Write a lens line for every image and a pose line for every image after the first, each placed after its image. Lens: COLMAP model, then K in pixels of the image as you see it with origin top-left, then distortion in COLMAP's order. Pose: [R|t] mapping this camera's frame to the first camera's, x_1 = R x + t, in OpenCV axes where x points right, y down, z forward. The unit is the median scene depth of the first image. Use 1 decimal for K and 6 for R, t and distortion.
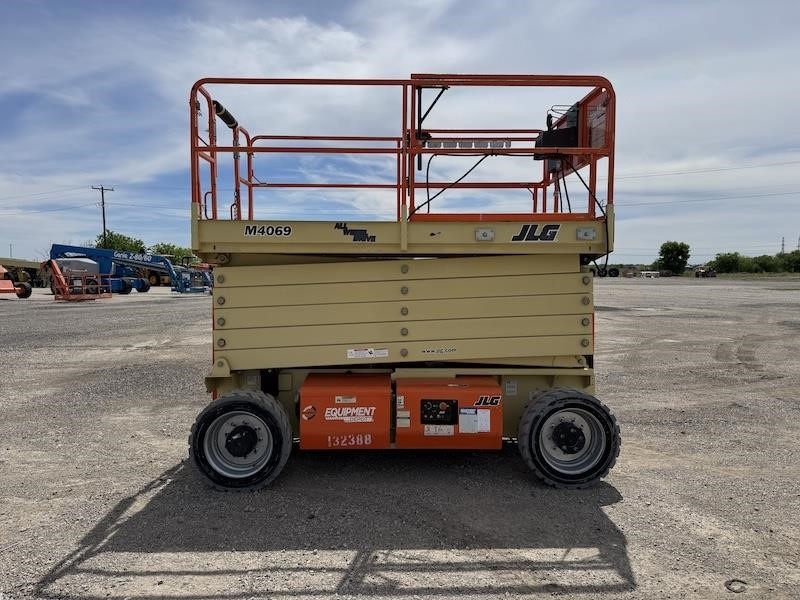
lens RADIAL K [[561.5, 0, 400.4], [0, 561.5, 294.4], [0, 0, 1]] dist [0.023465, -0.027829]
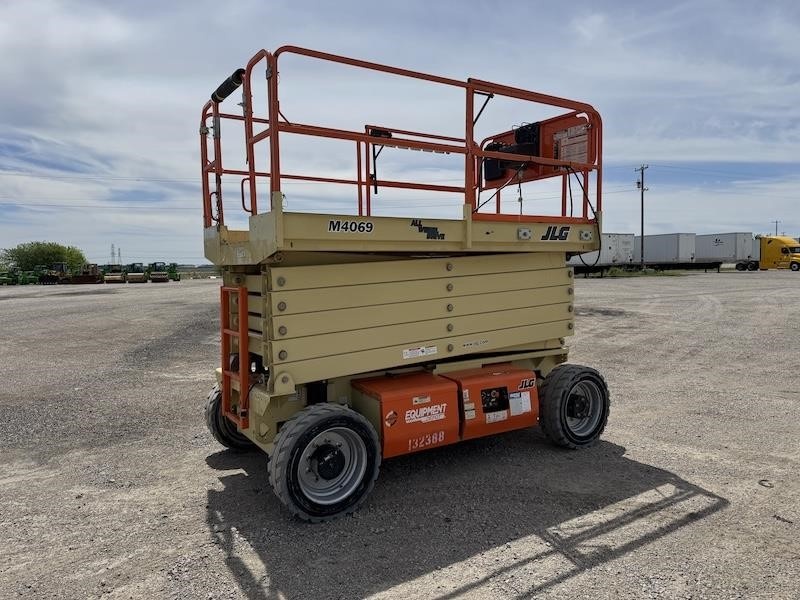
lens RADIAL K [[561.5, 0, 402.2], [0, 561.5, 296.7], [0, 0, 1]] dist [0.023465, -0.027829]
pose [[0.852417, -0.042107, 0.521165, -0.638178], [0.039104, 0.999095, 0.016764, -0.011220], [-0.521399, 0.006090, 0.853291, 0.179962]]
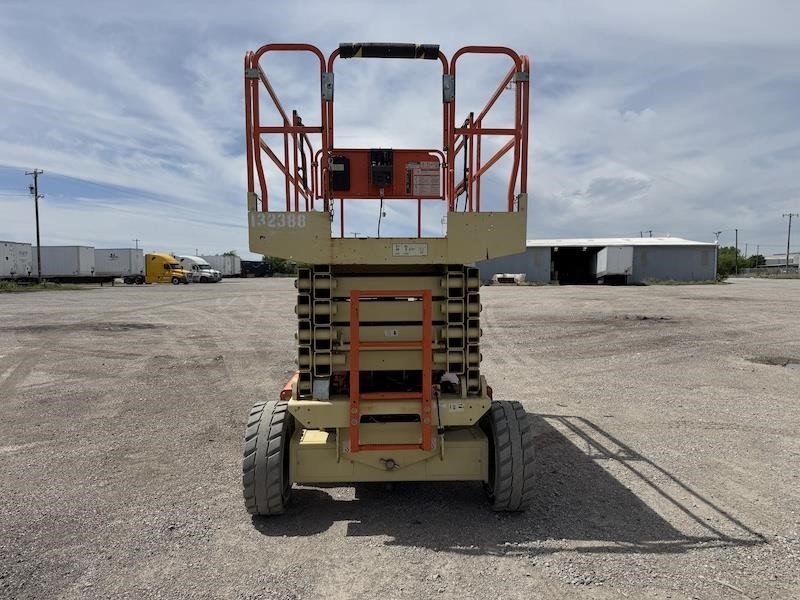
lens RADIAL K [[561.5, 0, 398.3], [0, 561.5, 285.9], [0, 0, 1]] dist [0.023465, -0.027829]
pose [[-0.021817, -0.020297, 0.999556, -1.215504], [0.047223, 0.998657, 0.021310, -0.047414], [-0.998646, 0.047667, -0.020829, 1.194838]]
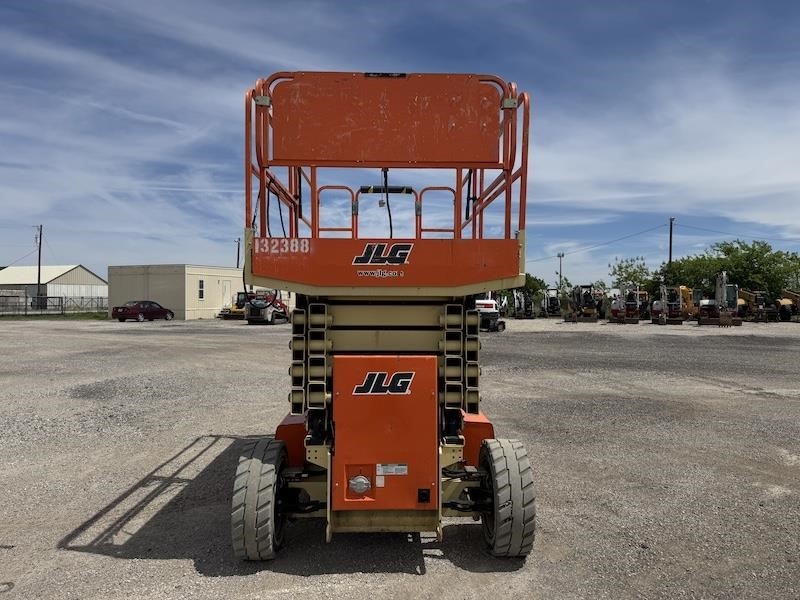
lens RADIAL K [[561.5, 0, 399.4], [0, 561.5, 292.5], [0, 0, 1]] dist [0.023465, -0.027829]
pose [[-0.001929, -0.015063, -0.999885, 1.201959], [-0.046811, 0.998792, -0.014957, -0.061904], [0.998902, 0.046776, -0.002631, 1.228012]]
